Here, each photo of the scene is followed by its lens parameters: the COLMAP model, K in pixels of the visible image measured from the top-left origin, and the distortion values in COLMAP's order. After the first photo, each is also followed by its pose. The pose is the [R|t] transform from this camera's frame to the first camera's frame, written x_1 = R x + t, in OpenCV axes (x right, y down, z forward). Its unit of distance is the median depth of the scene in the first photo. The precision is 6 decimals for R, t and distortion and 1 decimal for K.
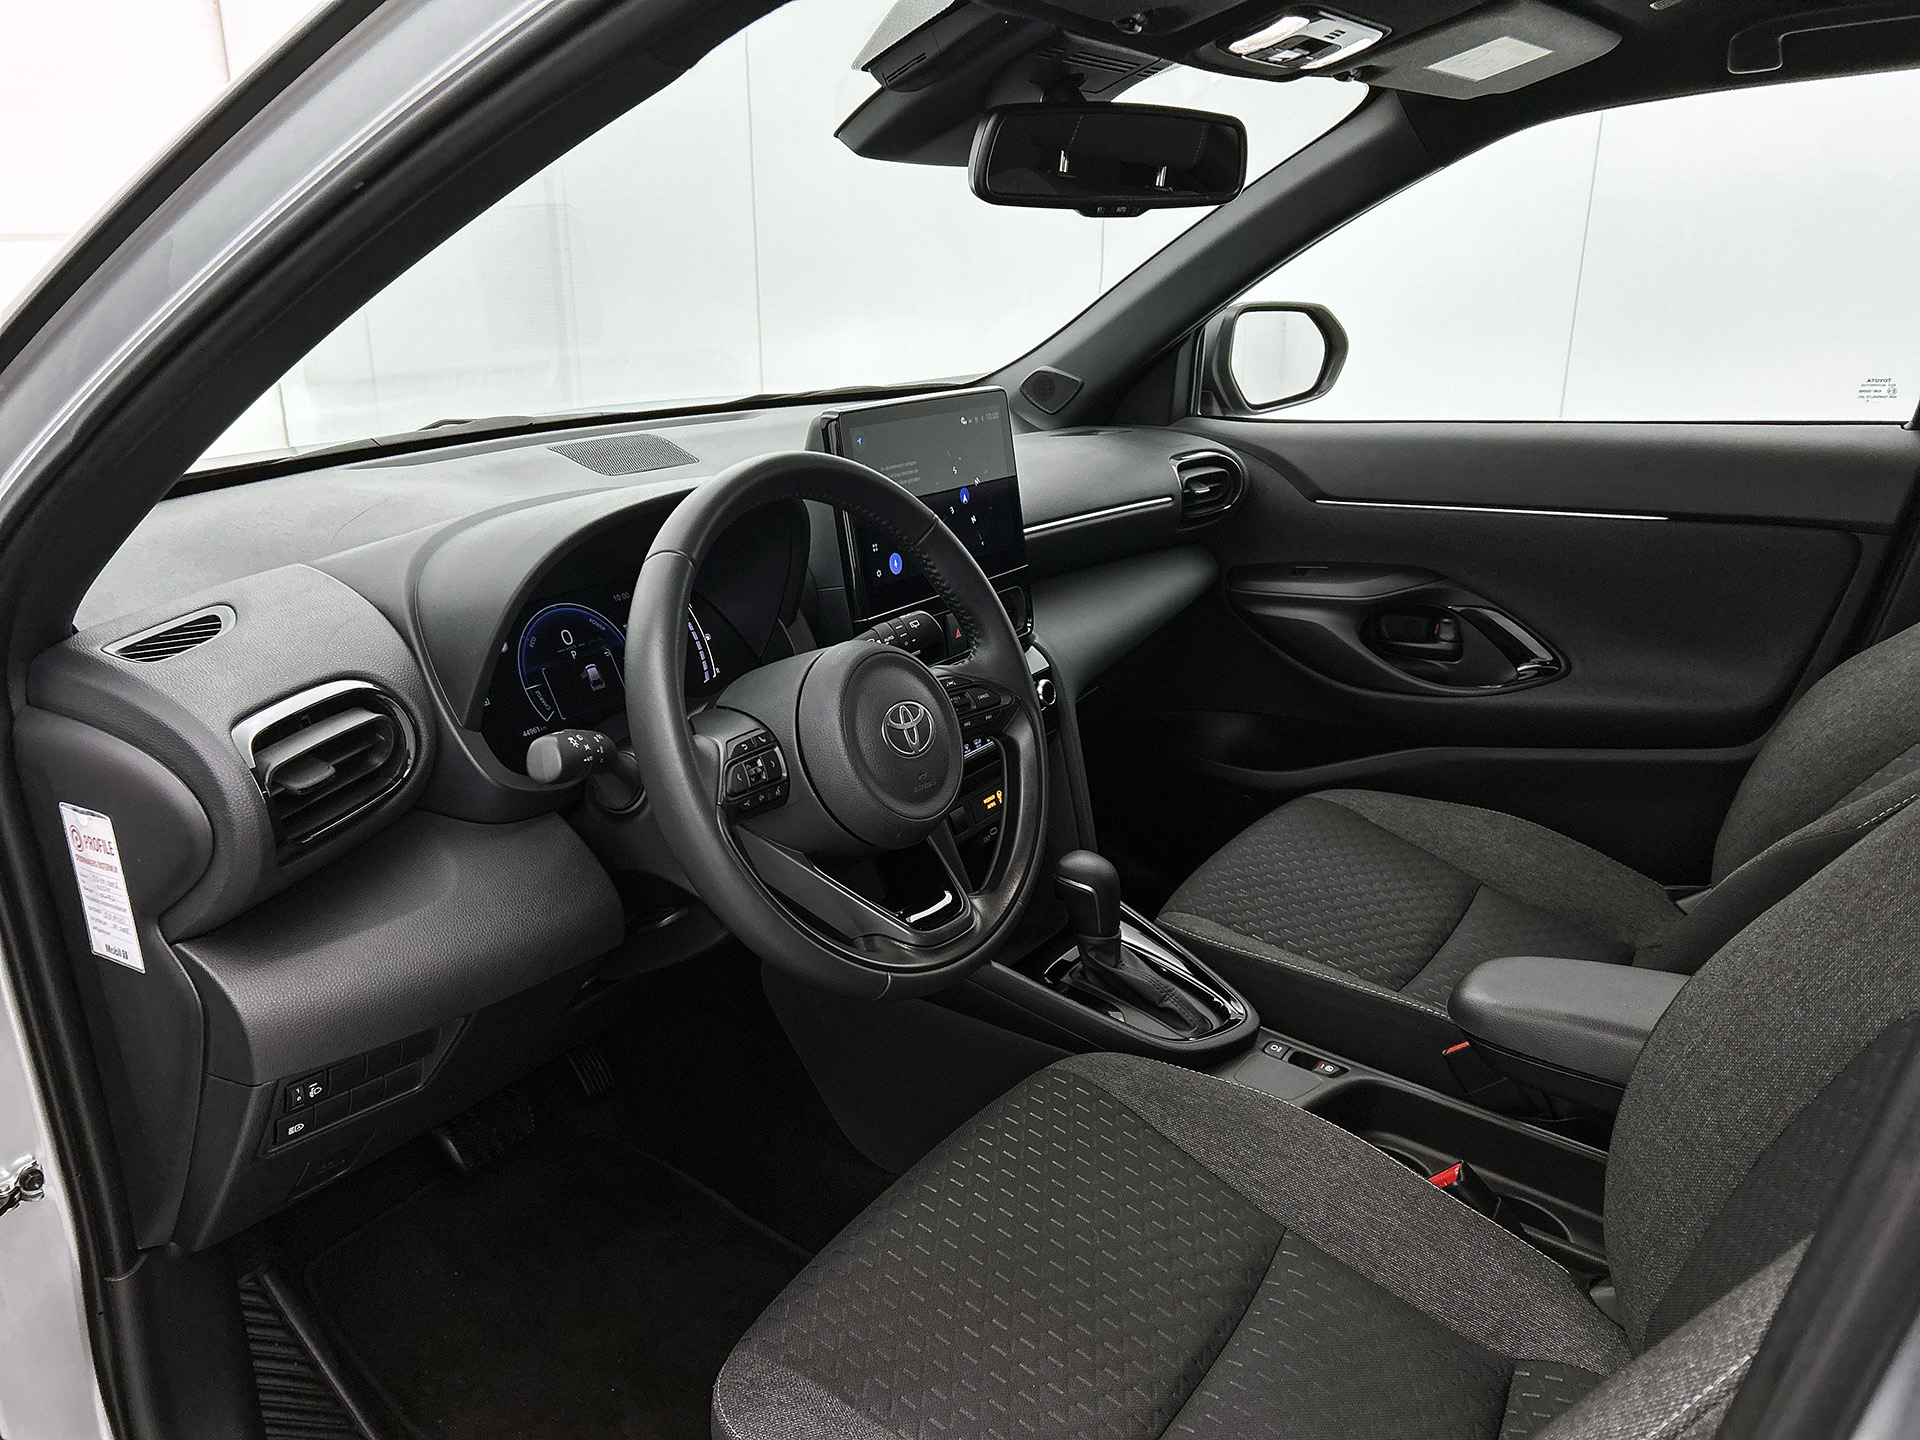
lens RADIAL K [[1456.6, 0, 958.9], [0, 1456.6, 725.6], [0, 0, 1]] dist [0.000245, -0.000419]
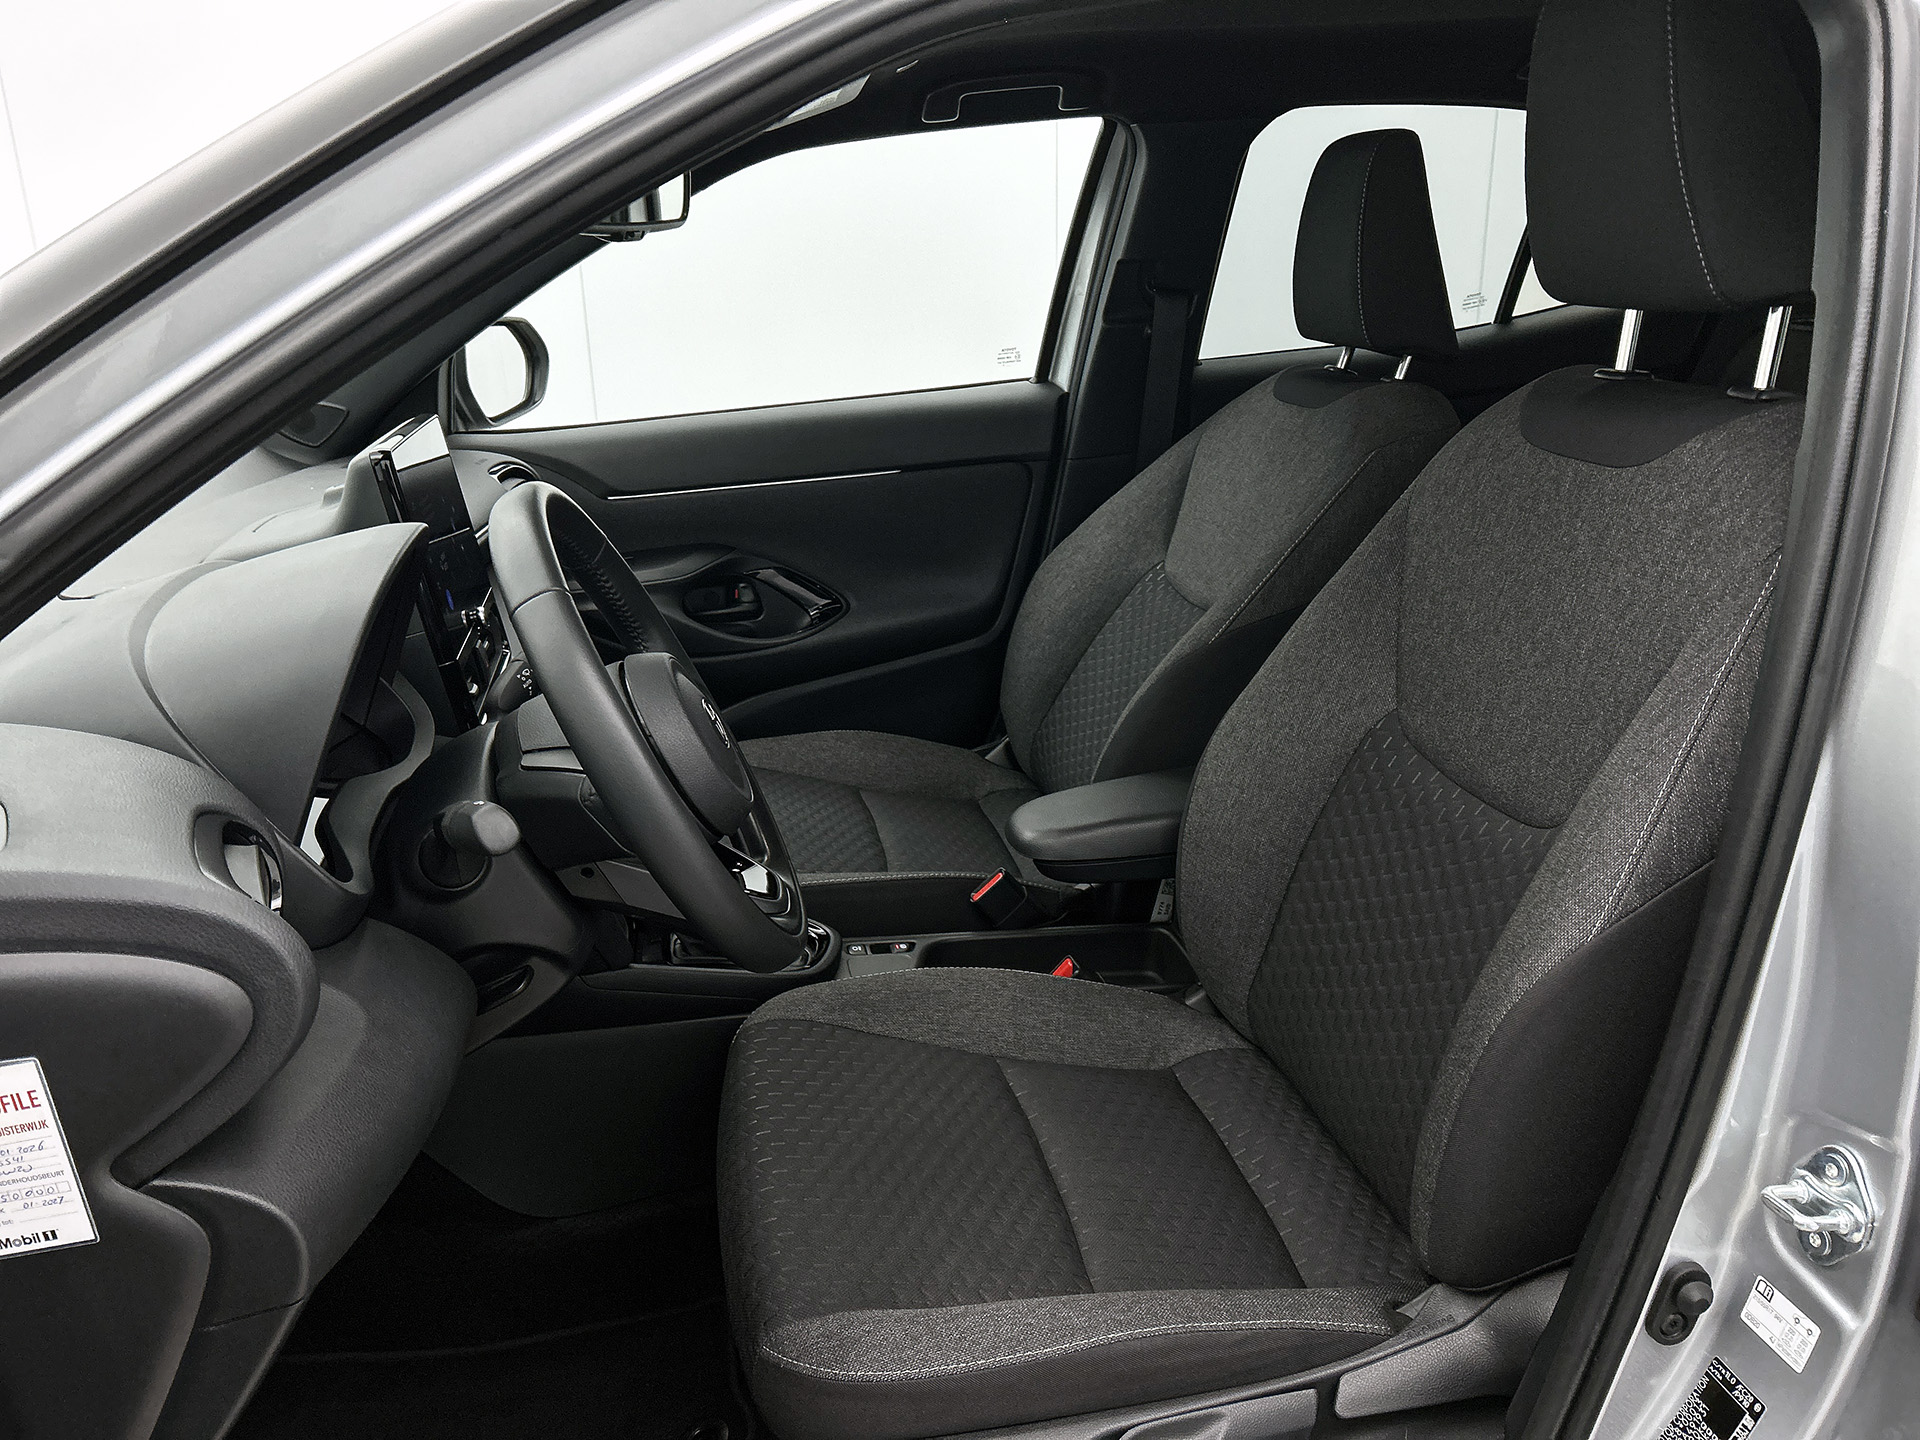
lens RADIAL K [[1432.2, 0, 960.0], [0, 1432.2, 720.0], [0, 0, 1]] dist [0.130163, -0.313237]
pose [[0.704943, -0.237783, 0.668218, -0.393770], [0.244433, 0.965860, 0.085831, -0.029341], [-0.665814, 0.102829, 0.738998, 0.066586]]
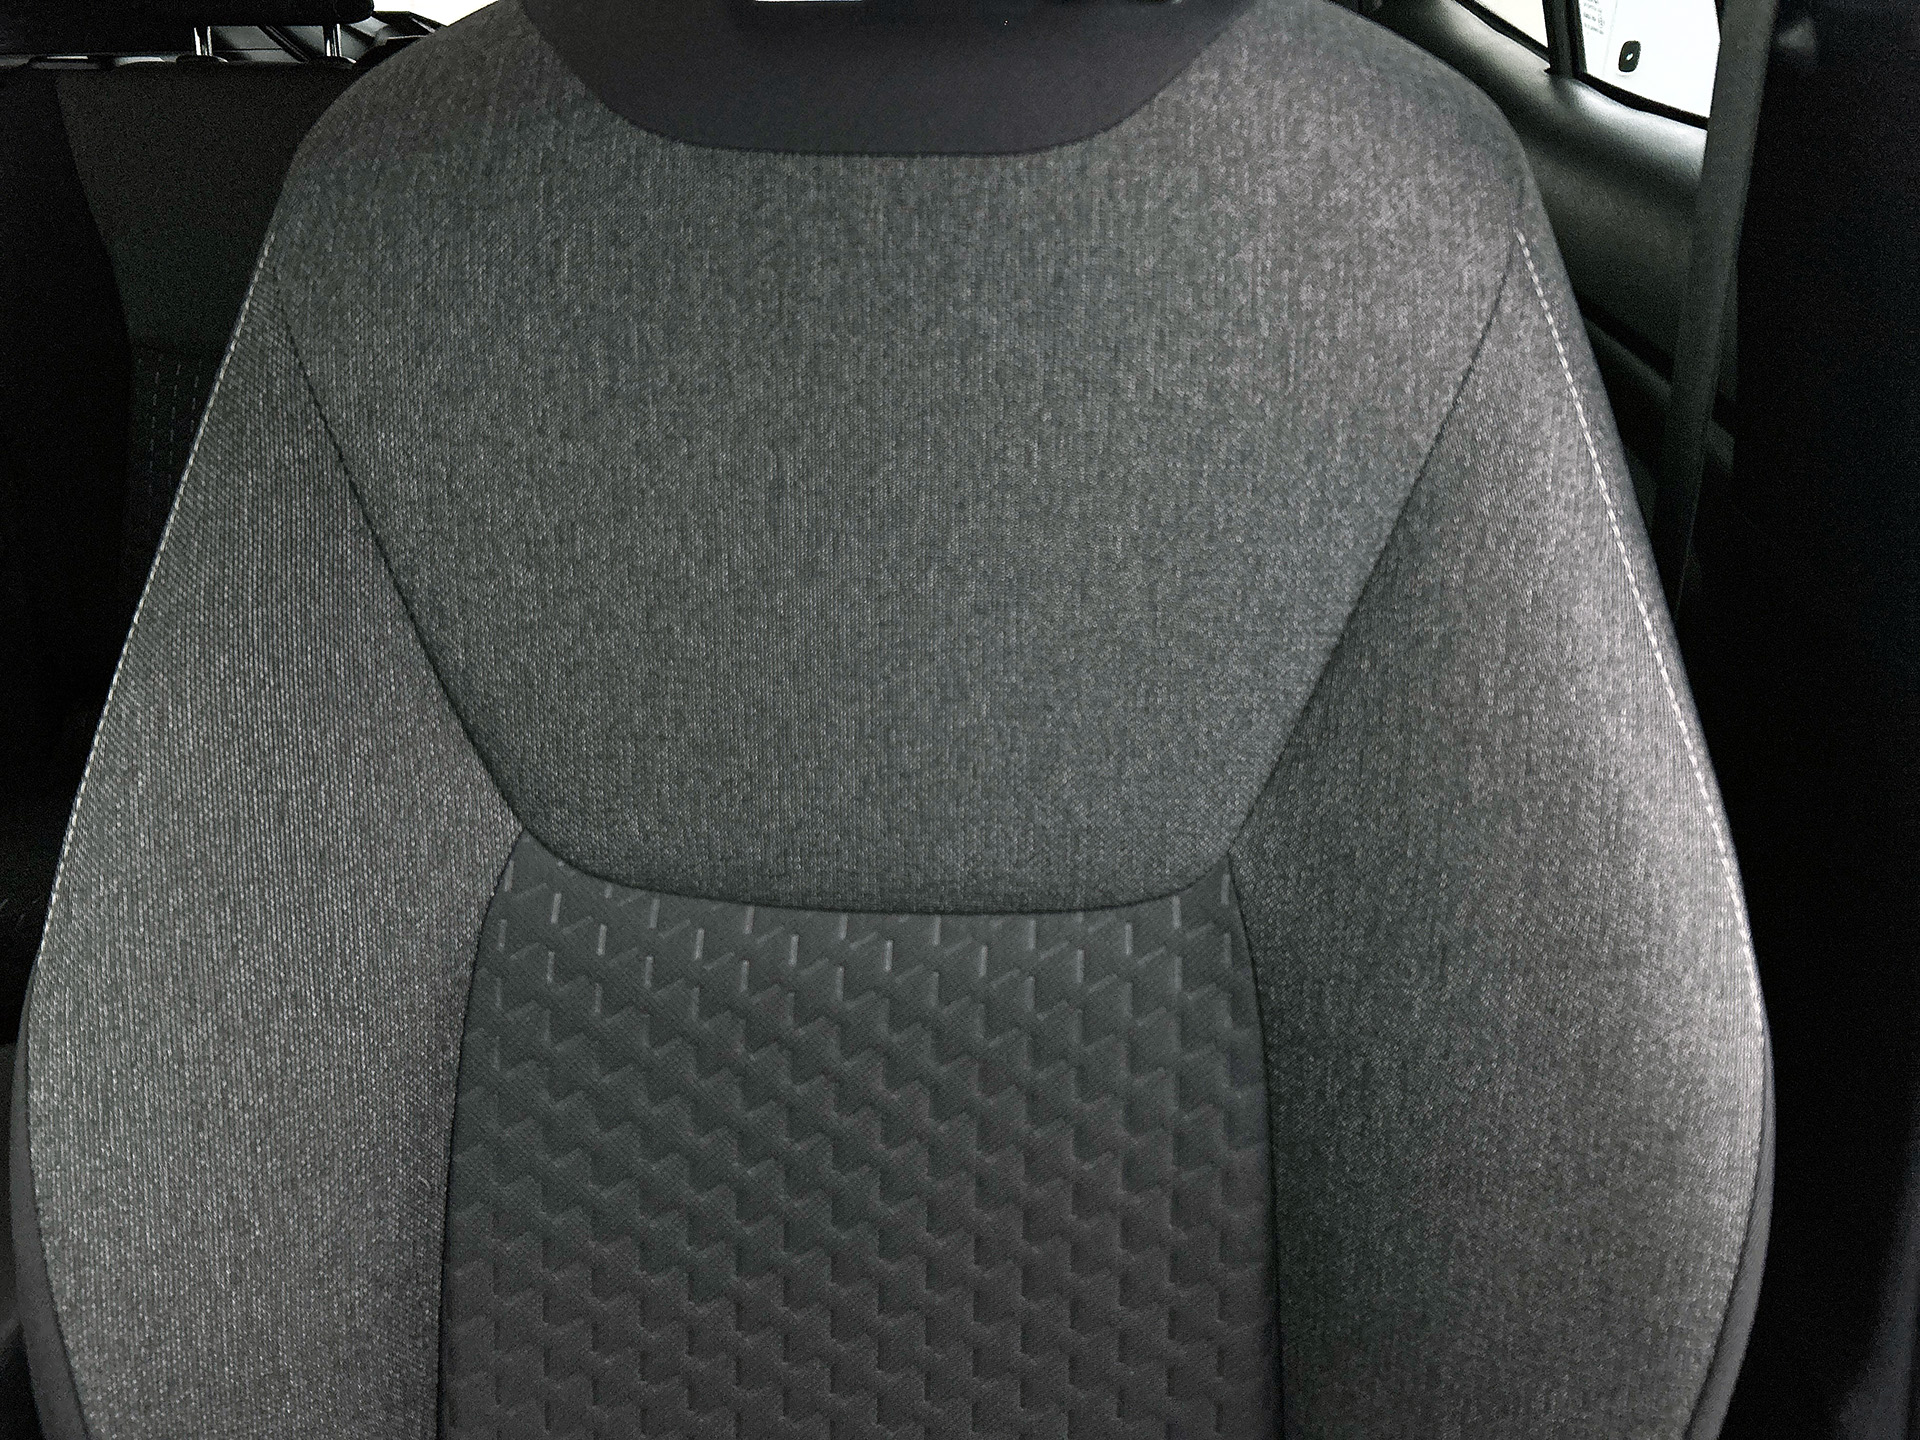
lens RADIAL K [[1432.2, 0, 960.0], [0, 1432.2, 720.0], [0, 0, 1]] dist [0.130163, -0.313237]
pose [[-0.498324, -0.356897, 0.790125, 0.022492], [0.274415, 0.799560, 0.534229, -0.085563], [-0.822417, 0.483041, -0.300502, 0.526106]]
